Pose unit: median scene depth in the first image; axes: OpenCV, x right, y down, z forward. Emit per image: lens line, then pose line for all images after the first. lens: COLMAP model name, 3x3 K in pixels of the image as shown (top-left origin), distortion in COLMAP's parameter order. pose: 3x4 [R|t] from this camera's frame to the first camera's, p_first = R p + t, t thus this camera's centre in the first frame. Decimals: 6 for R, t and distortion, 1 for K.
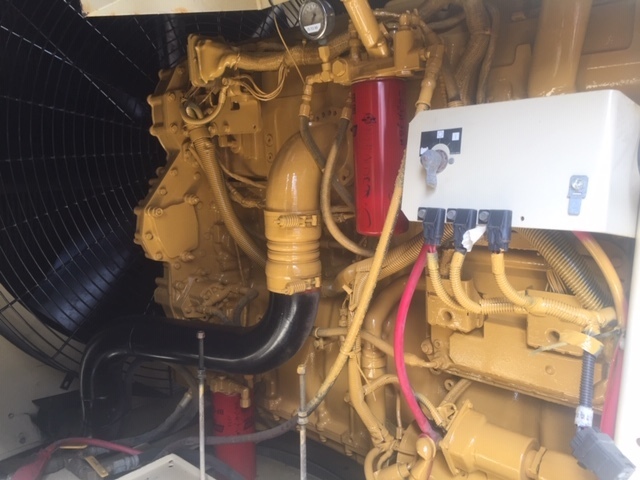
lens RADIAL K [[544.6, 0, 320.0], [0, 544.6, 240.0], [0, 0, 1]] dist [0.048175, -0.014368]
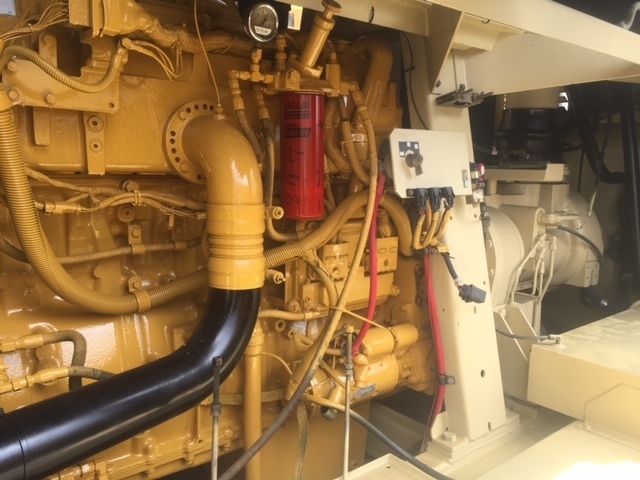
lens RADIAL K [[544.6, 0, 320.0], [0, 544.6, 240.0], [0, 0, 1]] dist [0.048175, -0.014368]
pose [[0.133451, -0.107080, 0.985254, -1.071903], [0.121701, 0.988392, 0.090937, -0.063878], [-0.983555, 0.107771, 0.144934, 0.758634]]
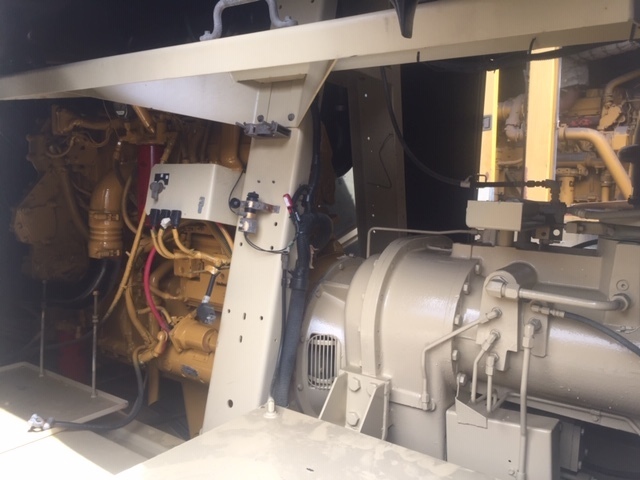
lens RADIAL K [[544.6, 0, 320.0], [0, 544.6, 240.0], [0, 0, 1]] dist [0.048175, -0.014368]
pose [[0.985576, 0.053313, 0.160617, 0.360576], [-0.044394, 0.997293, -0.058620, 0.114174], [-0.163307, 0.050644, 0.985275, -0.873128]]
